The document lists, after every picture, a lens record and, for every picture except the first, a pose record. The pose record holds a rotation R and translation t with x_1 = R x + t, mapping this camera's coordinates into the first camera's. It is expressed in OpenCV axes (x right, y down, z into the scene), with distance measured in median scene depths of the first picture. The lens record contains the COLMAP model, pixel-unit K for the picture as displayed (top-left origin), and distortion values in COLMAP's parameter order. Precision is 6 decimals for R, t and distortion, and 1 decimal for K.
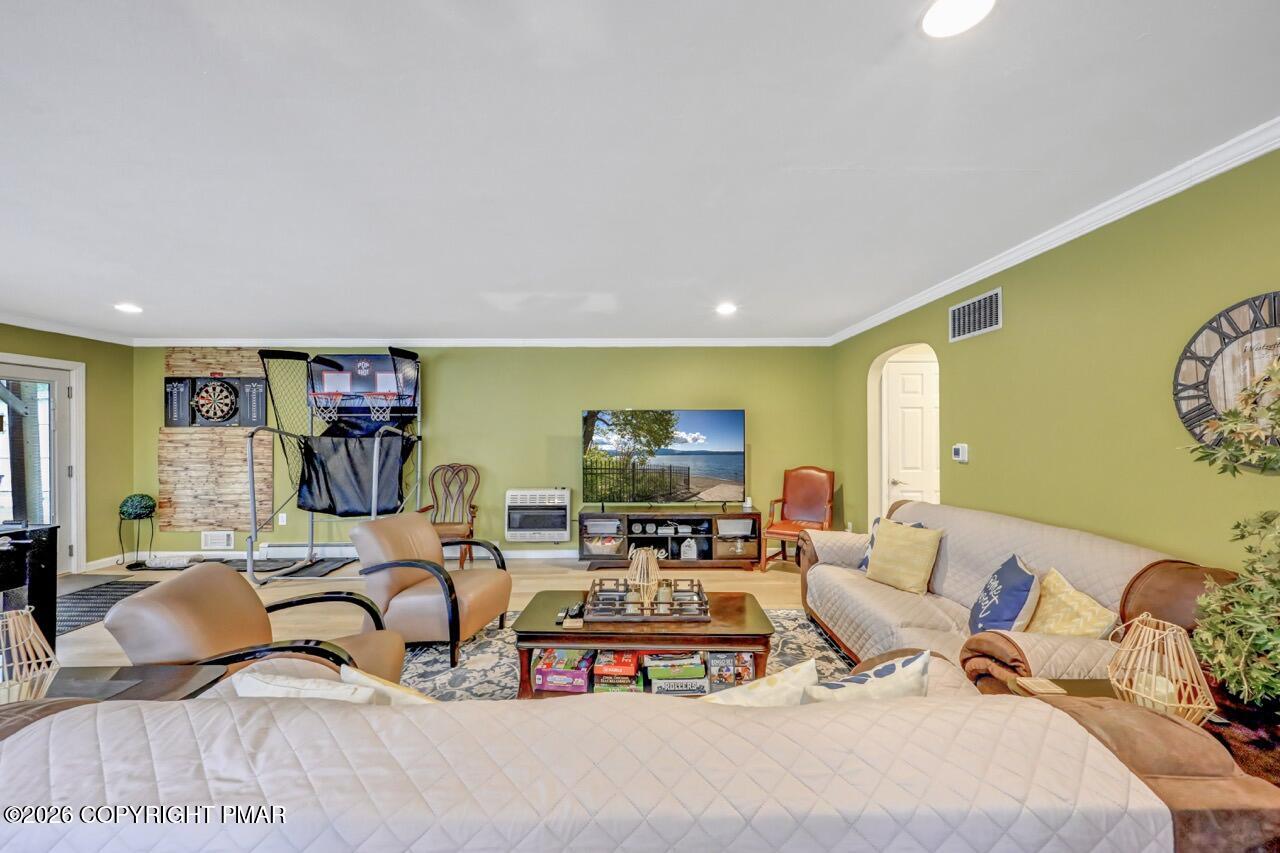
lens RADIAL K [[502.1, 0, 640.7], [0, 502.1, 432.6], [0, 0, 1]] dist [-0.005228, 0.001587]
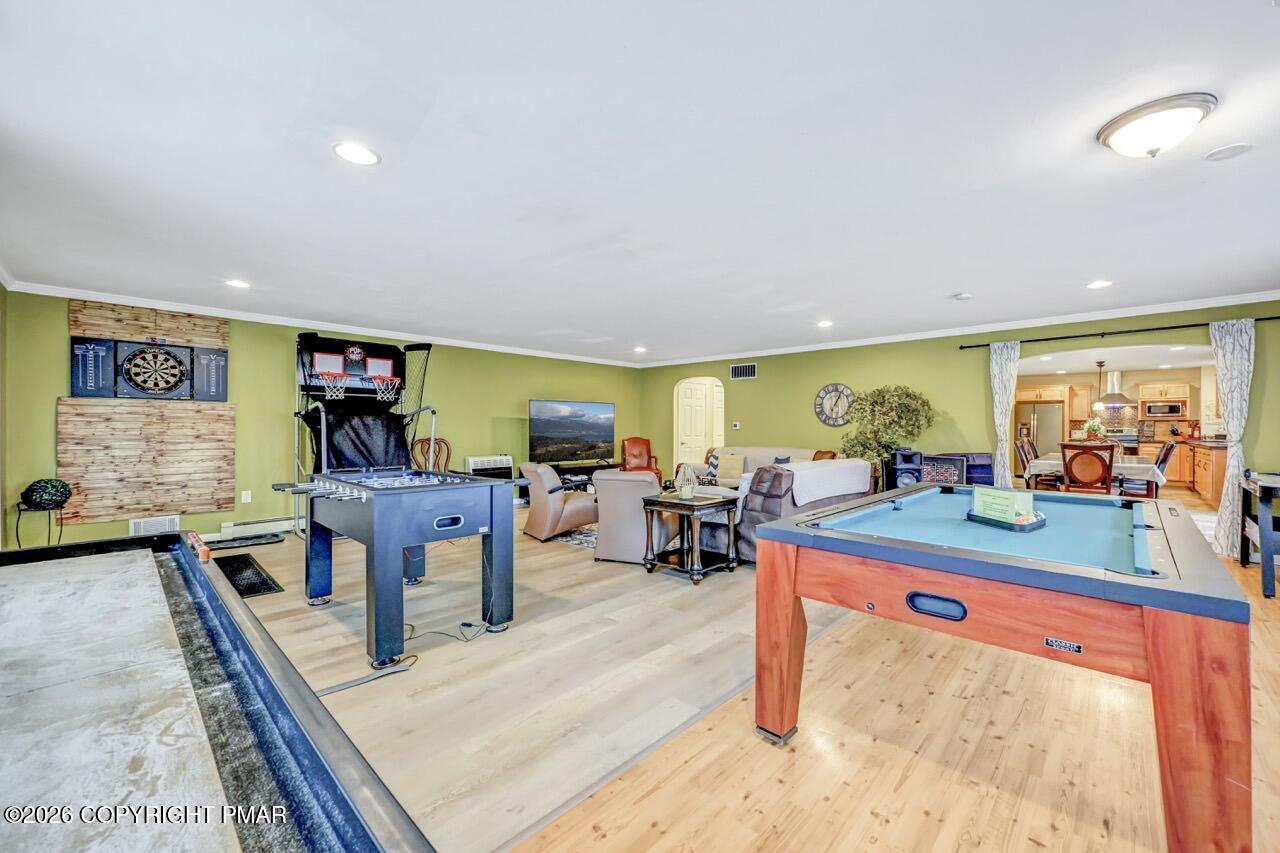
lens RADIAL K [[502.1, 0, 636.4], [0, 502.1, 425.8], [0, 0, 1]] dist [-0.005228, 0.001587]
pose [[0.704655, 0.006208, 0.709523, -0.901003], [-0.010294, 0.999946, 0.001474, 0.025915], [-0.709476, -0.008342, 0.704680, -0.237156]]
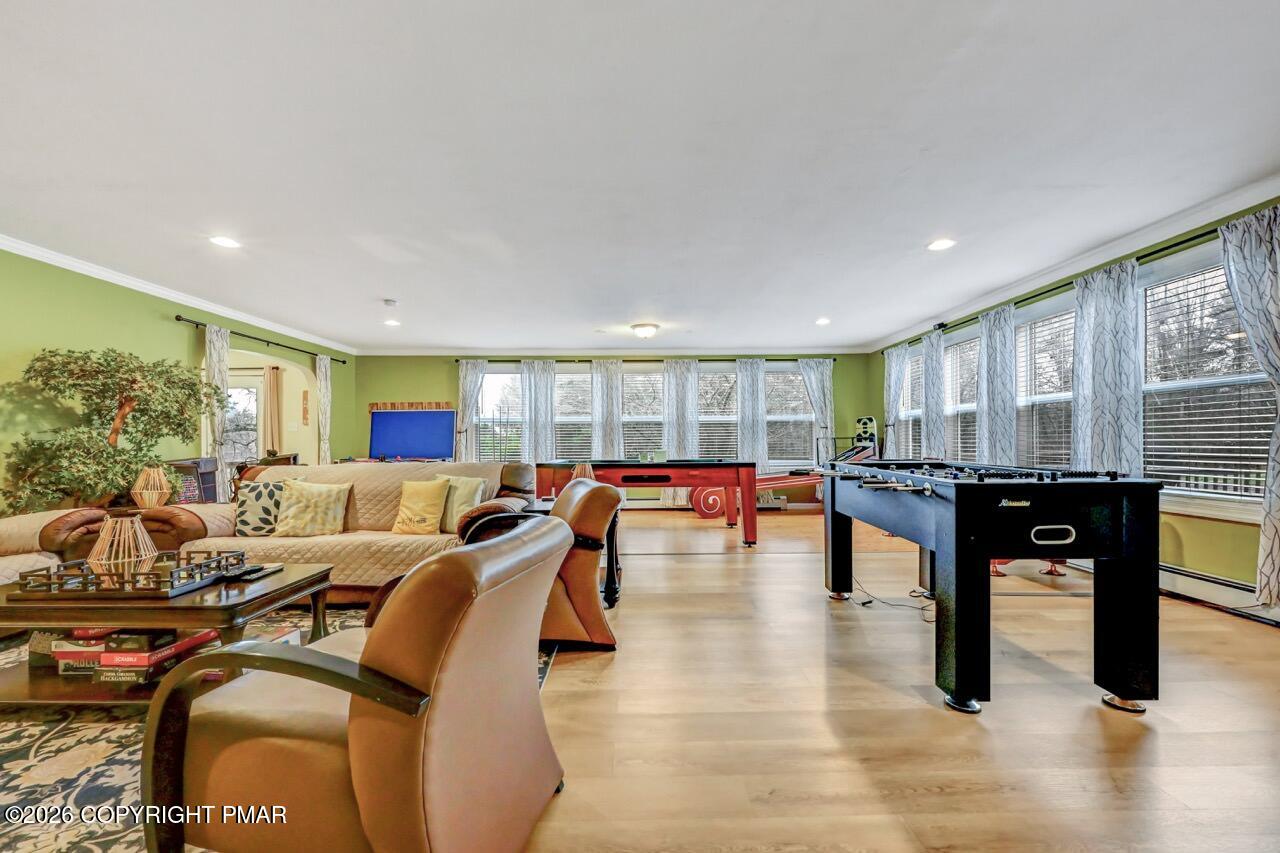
lens RADIAL K [[502.1, 0, 642.4], [0, 502.1, 442.4], [0, 0, 1]] dist [-0.005228, 0.001587]
pose [[-0.999941, 0.009948, -0.004449, -0.374475], [0.009971, 0.999937, -0.005198, 0.065299], [0.004397, -0.005242, -0.999977, 0.869241]]
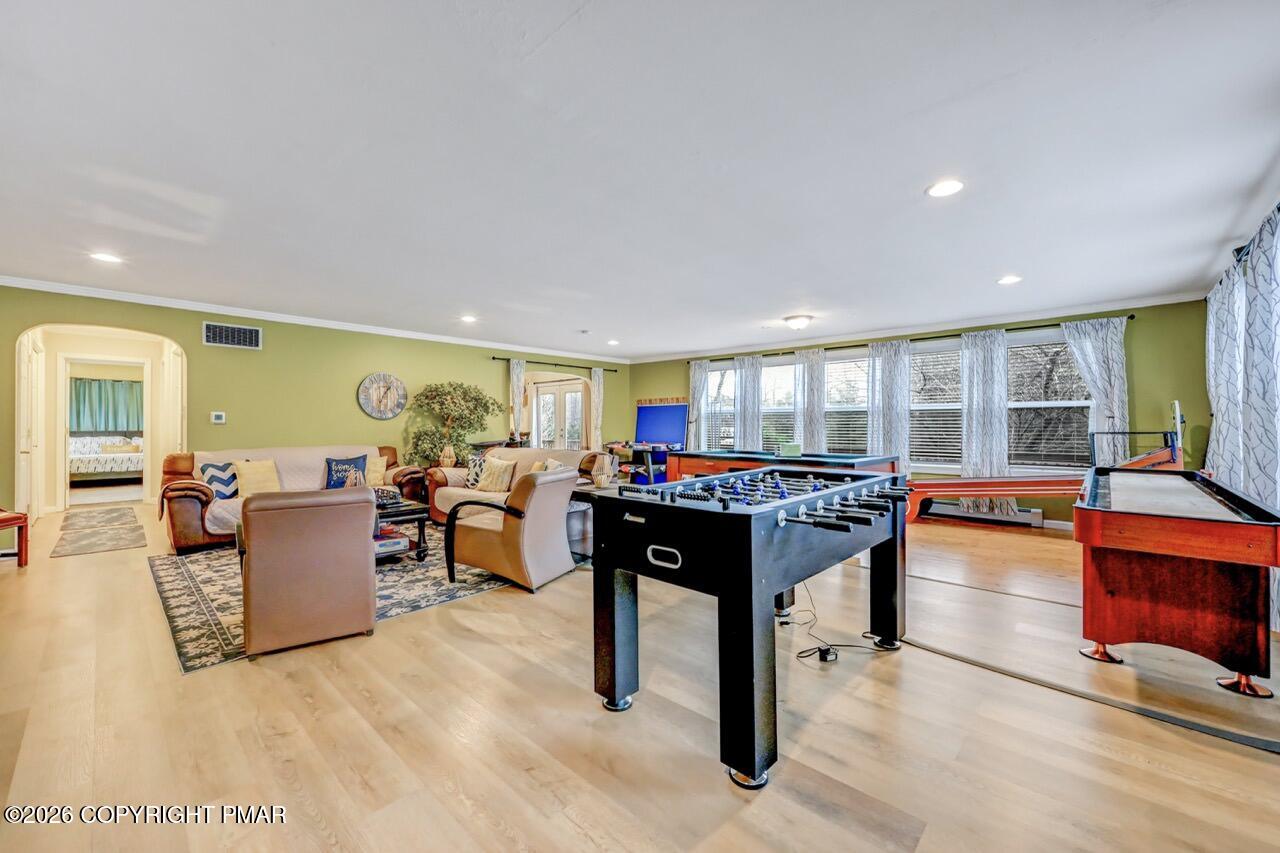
lens RADIAL K [[502.1, 0, 656.7], [0, 502.1, 420.0], [0, 0, 1]] dist [-0.005228, 0.001587]
pose [[-0.738818, 0.008847, 0.673847, -0.905648], [-0.002206, 0.999877, -0.015546, 0.043020], [-0.673901, -0.012972, -0.738708, 0.771719]]
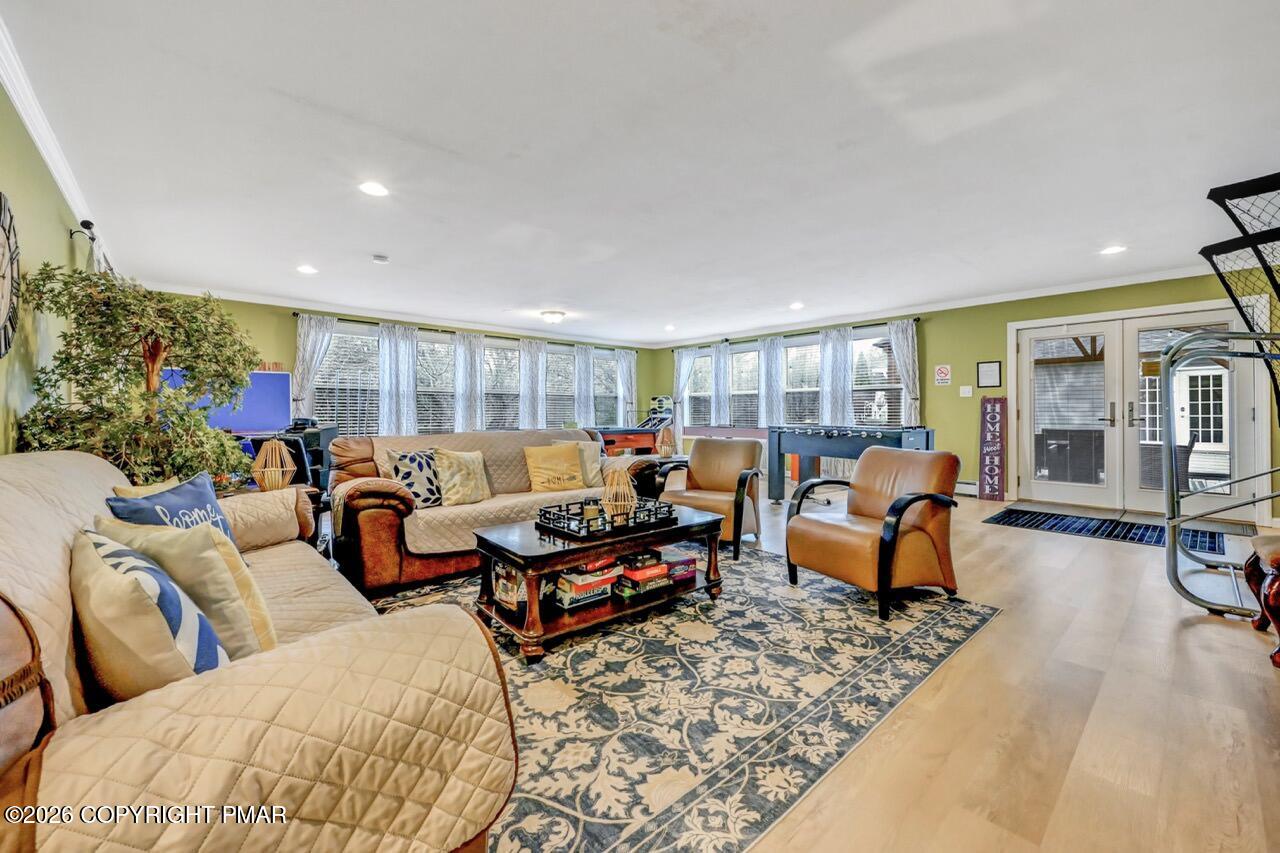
lens RADIAL K [[502.1, 0, 638.2], [0, 502.1, 409.9], [0, 0, 1]] dist [-0.005228, 0.001587]
pose [[-0.753956, -0.001594, -0.656922, 0.300543], [0.006484, 0.999930, -0.009868, 0.064309], [0.656892, -0.011700, -0.753894, 0.864784]]
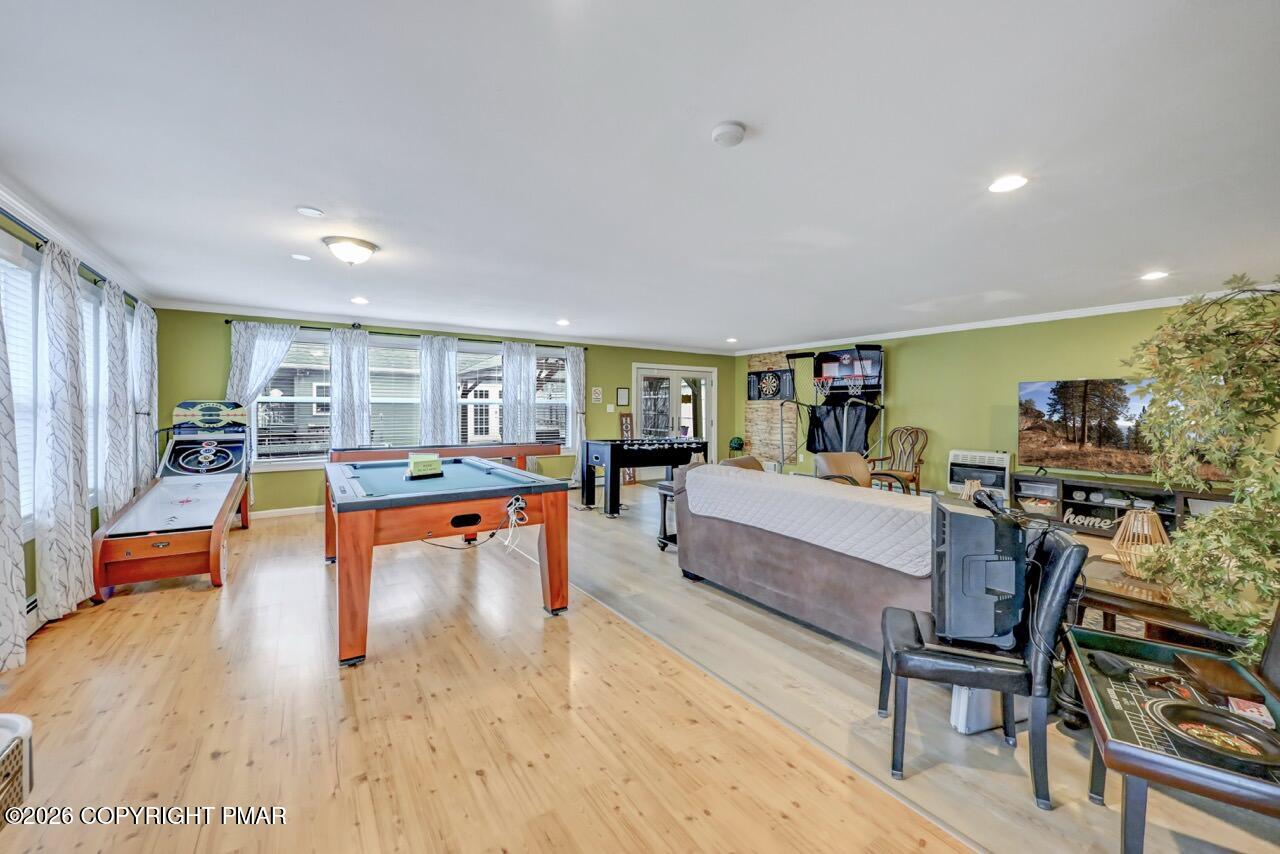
lens RADIAL K [[502.1, 0, 645.9], [0, 502.1, 417.7], [0, 0, 1]] dist [-0.005228, 0.001587]
pose [[0.551509, 0.020515, -0.833917, 0.342276], [0.001844, 0.999665, 0.025812, 0.003544], [0.834167, -0.015774, 0.551286, -0.289688]]
